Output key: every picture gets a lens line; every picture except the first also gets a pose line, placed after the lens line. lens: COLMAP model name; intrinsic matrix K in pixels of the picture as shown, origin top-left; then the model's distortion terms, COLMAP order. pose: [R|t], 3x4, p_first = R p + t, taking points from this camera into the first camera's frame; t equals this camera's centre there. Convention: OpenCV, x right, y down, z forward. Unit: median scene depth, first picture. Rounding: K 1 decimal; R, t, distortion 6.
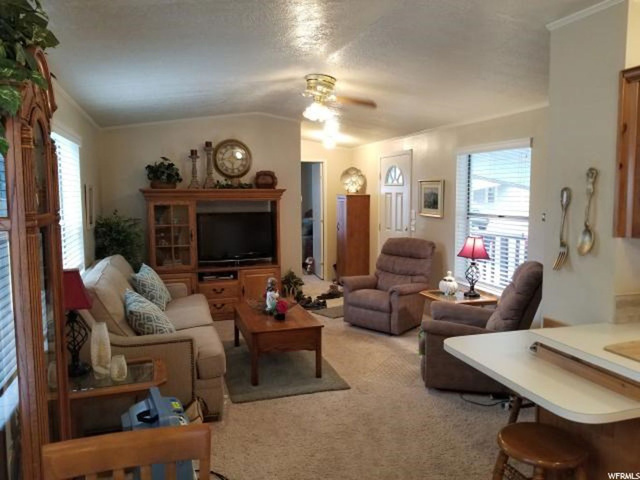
lens RADIAL K [[493.2, 0, 331.6], [0, 493.2, 240.3], [0, 0, 1]] dist [0.003079, -0.008195]
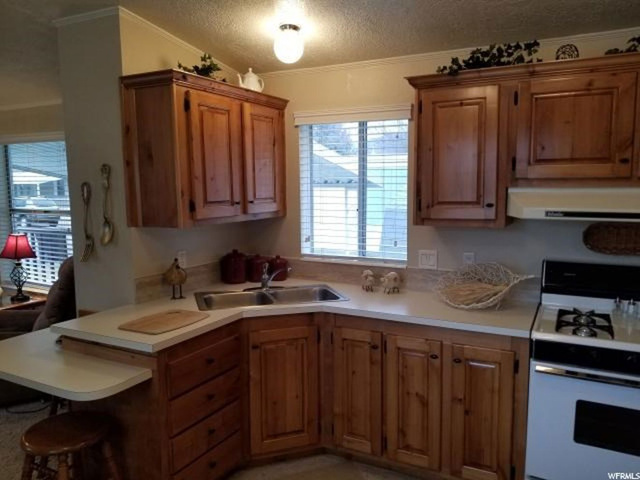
lens RADIAL K [[493.2, 0, 331.6], [0, 493.2, 240.3], [0, 0, 1]] dist [0.003079, -0.008195]
pose [[0.718848, -0.079297, 0.690630, 0.116227], [0.069308, 0.996698, 0.042299, 0.007151], [-0.691704, 0.017460, 0.721970, -0.107399]]
